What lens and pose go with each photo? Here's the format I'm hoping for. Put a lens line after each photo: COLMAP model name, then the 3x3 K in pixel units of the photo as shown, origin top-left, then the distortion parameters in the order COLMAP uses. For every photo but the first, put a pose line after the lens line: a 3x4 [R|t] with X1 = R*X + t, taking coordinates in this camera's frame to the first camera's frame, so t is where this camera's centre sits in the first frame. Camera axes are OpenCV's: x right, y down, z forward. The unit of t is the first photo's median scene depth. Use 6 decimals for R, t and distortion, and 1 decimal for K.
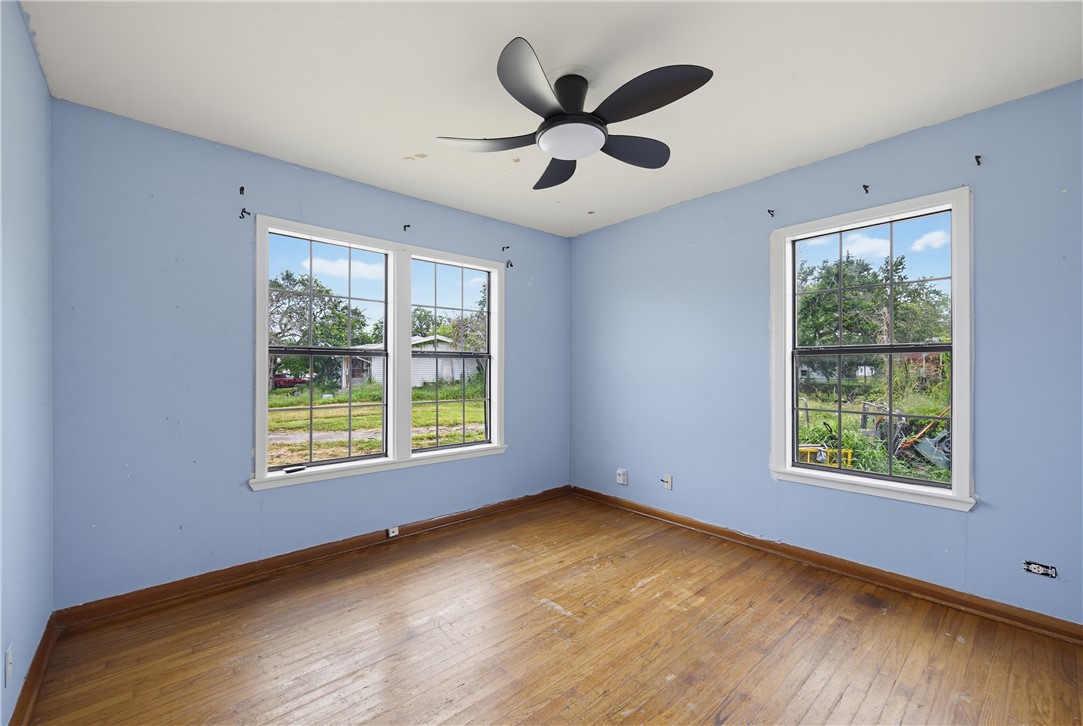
lens RADIAL K [[428.4, 0, 541.1], [0, 428.4, 365.4], [0, 0, 1]] dist [-0.001926, -0.000641]
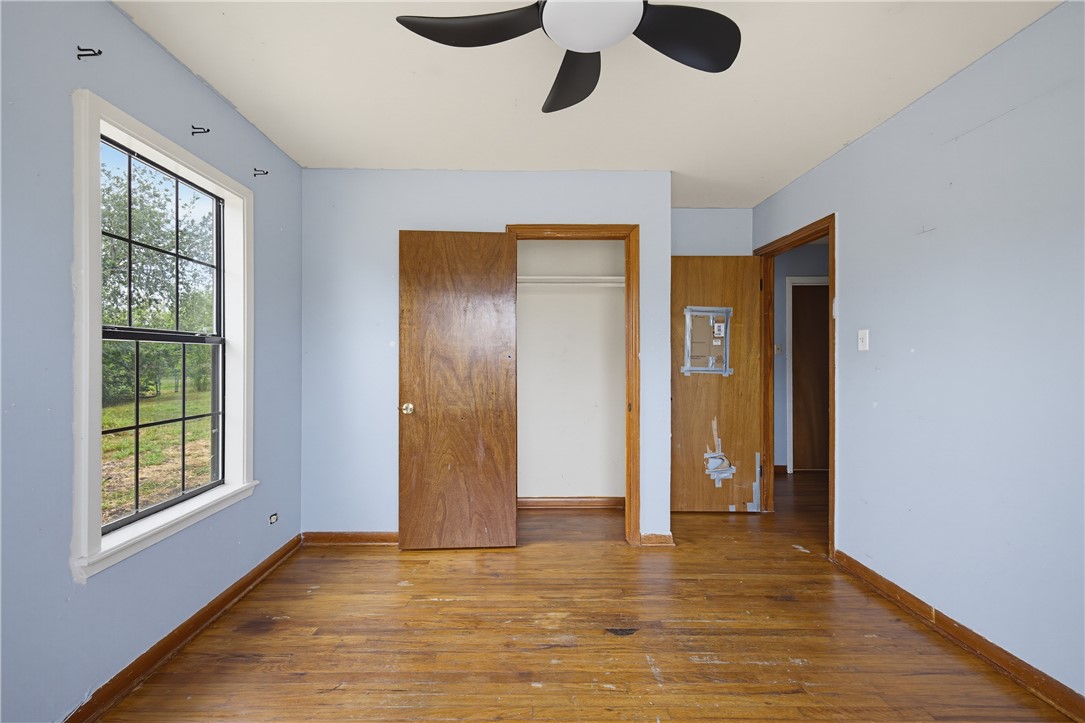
lens RADIAL K [[429.2, 0, 539.7], [0, 429.2, 361.6], [0, 0, 1]] dist [-0.001926, -0.000641]
pose [[-0.765548, 0.000282, 0.643378, -0.257064], [-0.004066, 0.999978, -0.005276, 0.011149], [-0.643366, -0.006655, -0.765530, 1.408836]]
